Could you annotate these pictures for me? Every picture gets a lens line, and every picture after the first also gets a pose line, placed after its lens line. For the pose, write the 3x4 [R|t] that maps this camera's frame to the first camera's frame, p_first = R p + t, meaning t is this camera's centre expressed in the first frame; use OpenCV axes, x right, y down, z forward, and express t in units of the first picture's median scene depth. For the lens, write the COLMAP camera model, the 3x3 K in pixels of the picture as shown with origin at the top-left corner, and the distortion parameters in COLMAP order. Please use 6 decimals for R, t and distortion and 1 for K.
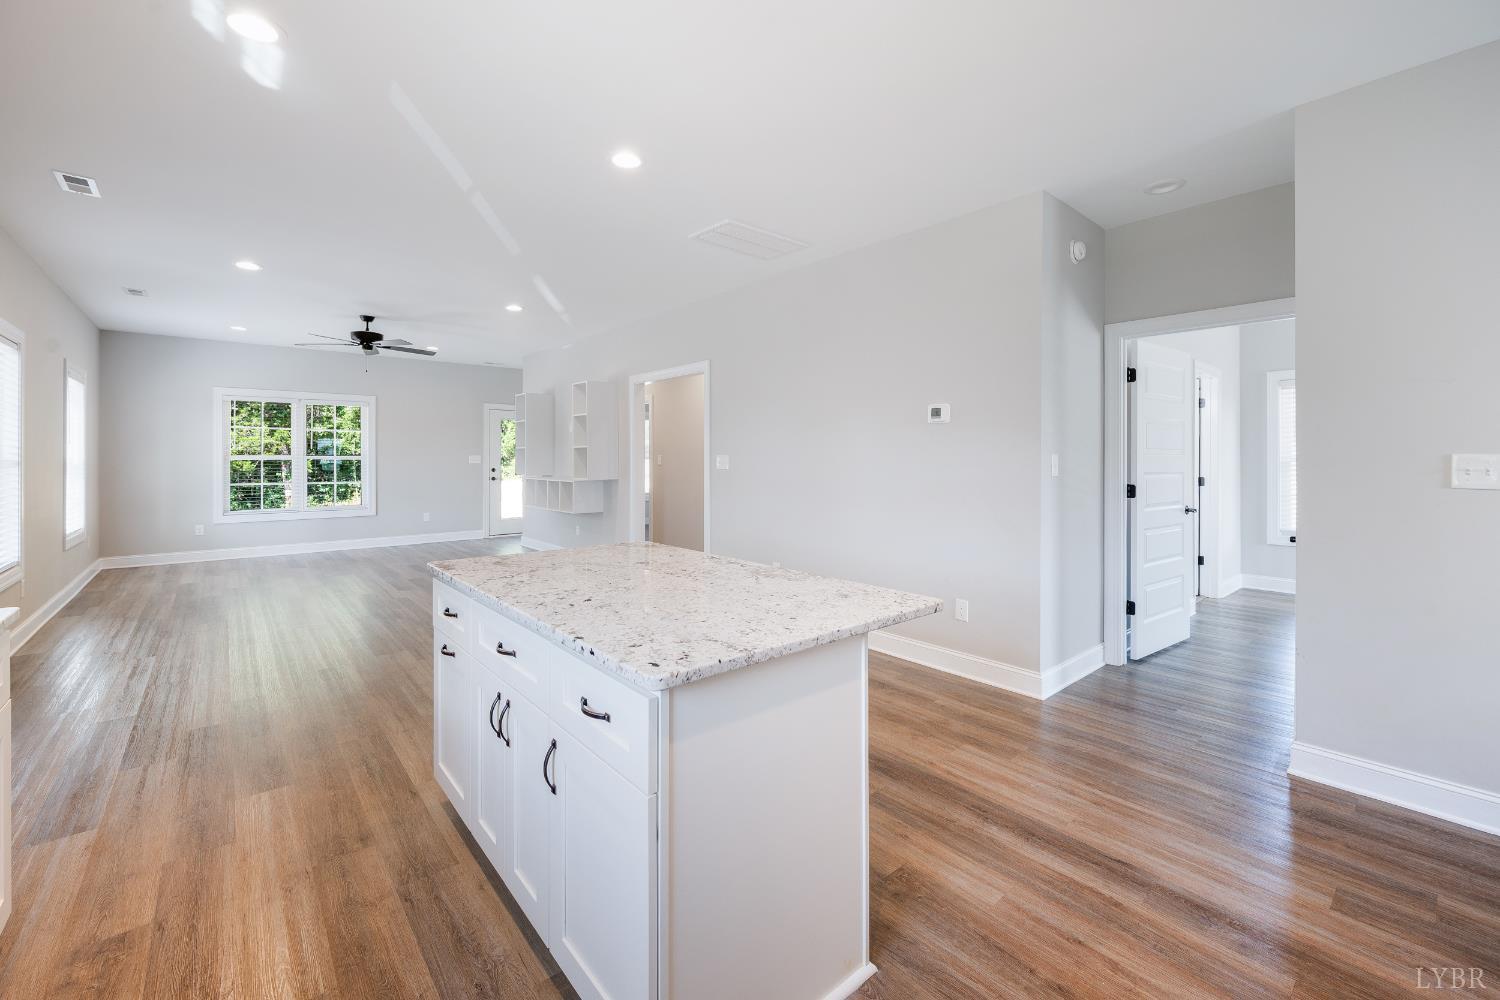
lens RADIAL K [[596.1, 0, 720.4], [0, 596.1, 459.7], [0, 0, 1]] dist [-0.000321, 0.000701]
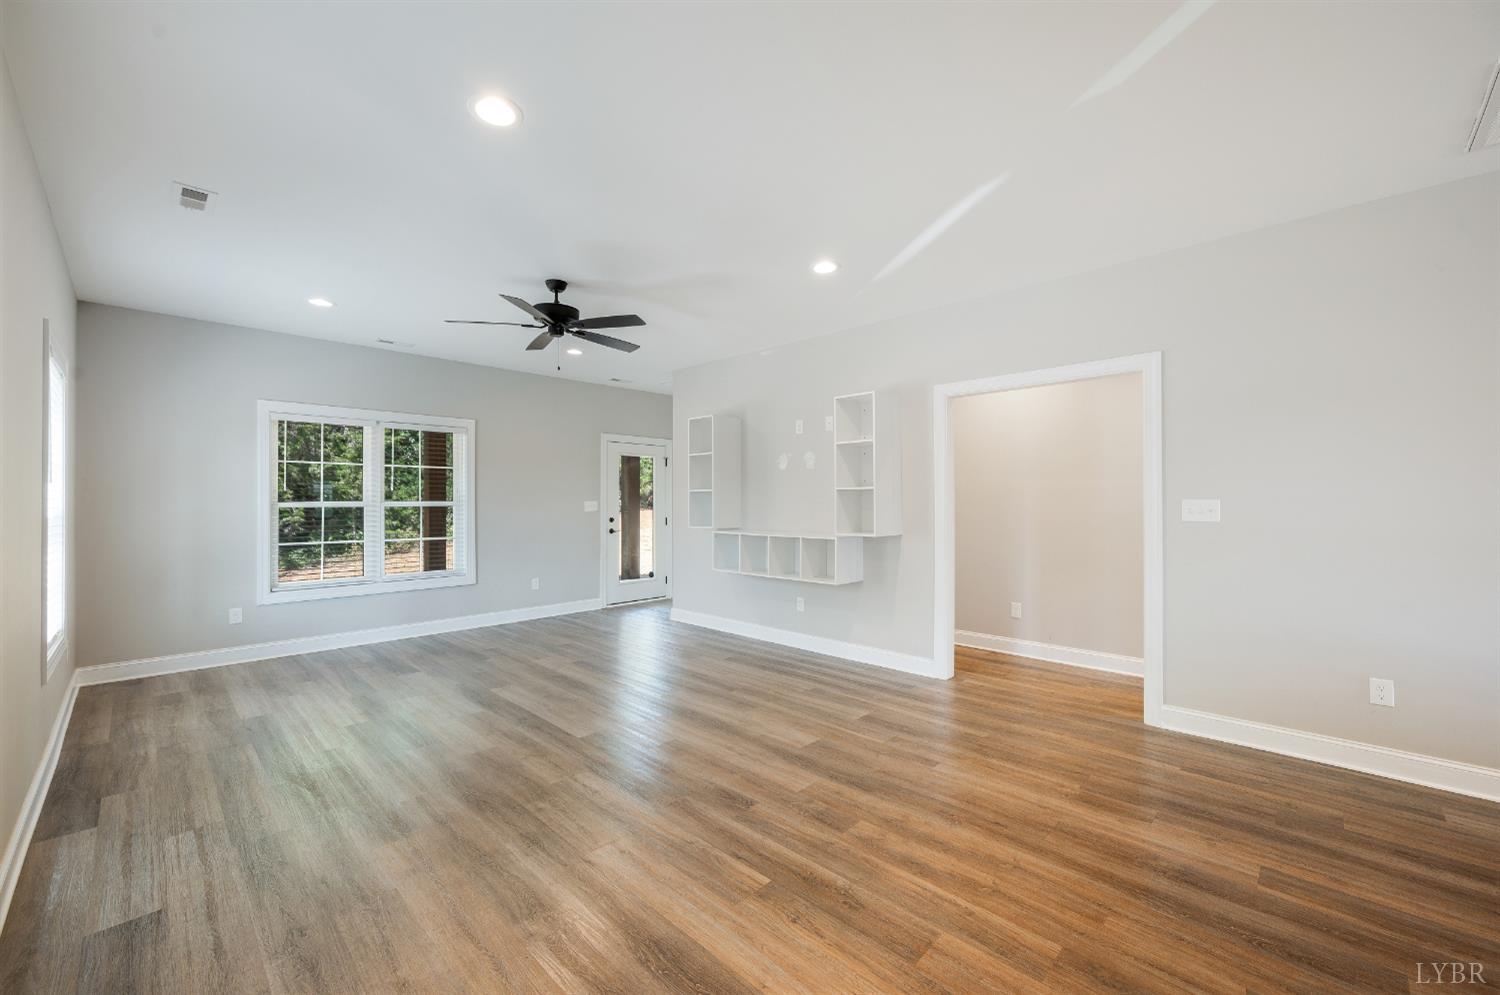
lens RADIAL K [[596.1, 0, 741.2], [0, 596.1, 501.6], [0, 0, 1]] dist [-0.000321, 0.000701]
pose [[0.995854, -0.002704, 0.090923, -0.373689], [0.003128, 0.999985, -0.004512, -0.002709], [-0.090910, 0.004778, 0.995848, 0.290009]]
